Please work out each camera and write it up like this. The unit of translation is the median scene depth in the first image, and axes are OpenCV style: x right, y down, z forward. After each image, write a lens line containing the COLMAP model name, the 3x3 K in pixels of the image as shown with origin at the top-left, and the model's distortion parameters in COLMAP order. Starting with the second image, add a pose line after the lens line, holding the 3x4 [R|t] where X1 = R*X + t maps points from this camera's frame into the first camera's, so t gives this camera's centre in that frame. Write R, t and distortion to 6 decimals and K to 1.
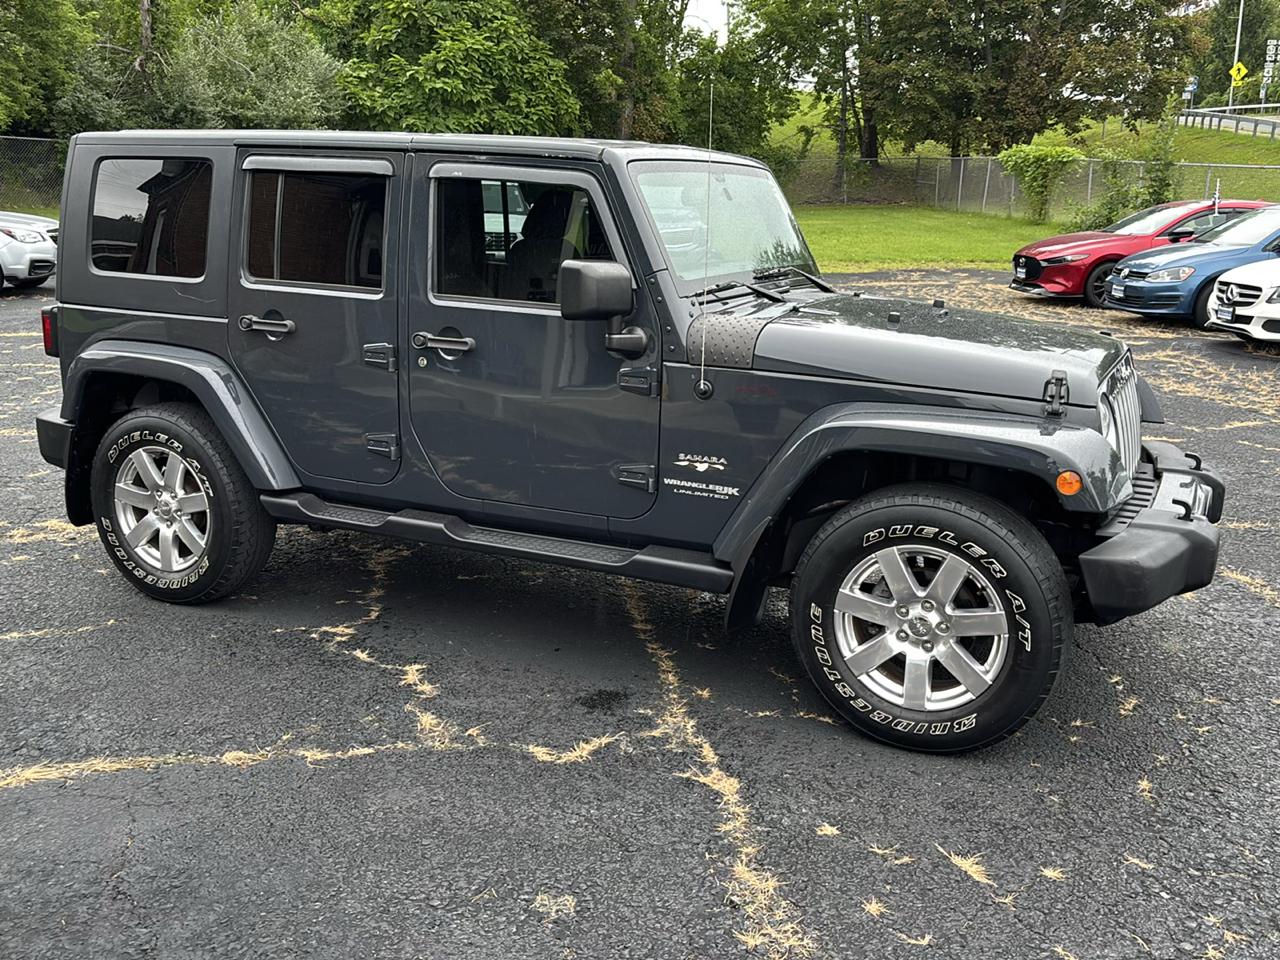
lens RADIAL K [[1238.0, 0, 641.6], [0, 1238.0, 478.4], [0, 0, 1]] dist [0.022098, 0.000000]
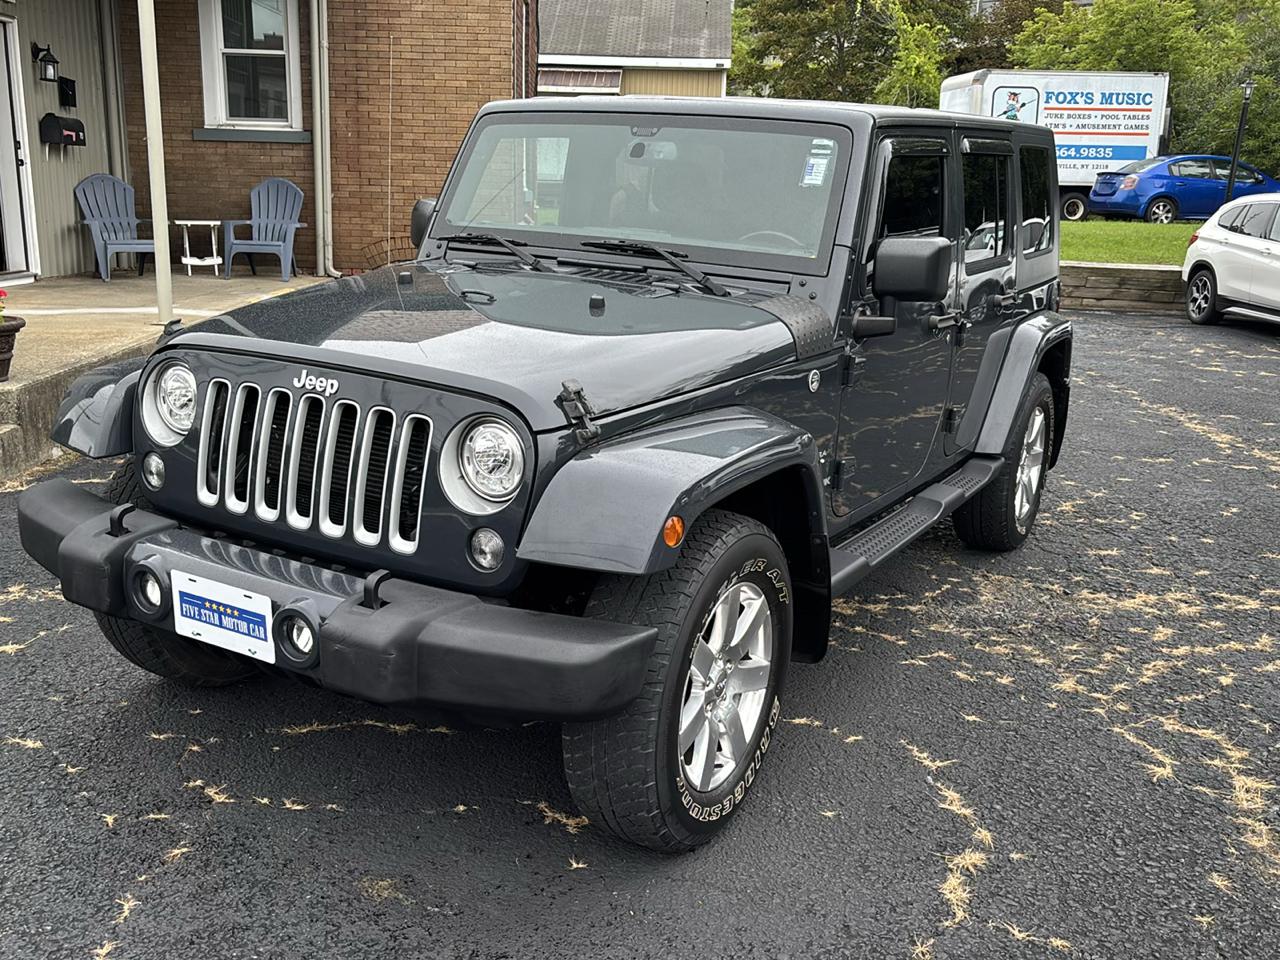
lens RADIAL K [[1238.0, 0, 644.6], [0, 1238.0, 477.1], [0, 0, 1]] dist [0.022098, 0.000000]
pose [[-0.070449, 0.233061, -0.969907, 1.009335], [-0.270937, 0.931300, 0.243463, -0.242759], [0.960016, 0.279935, -0.002464, 1.133673]]
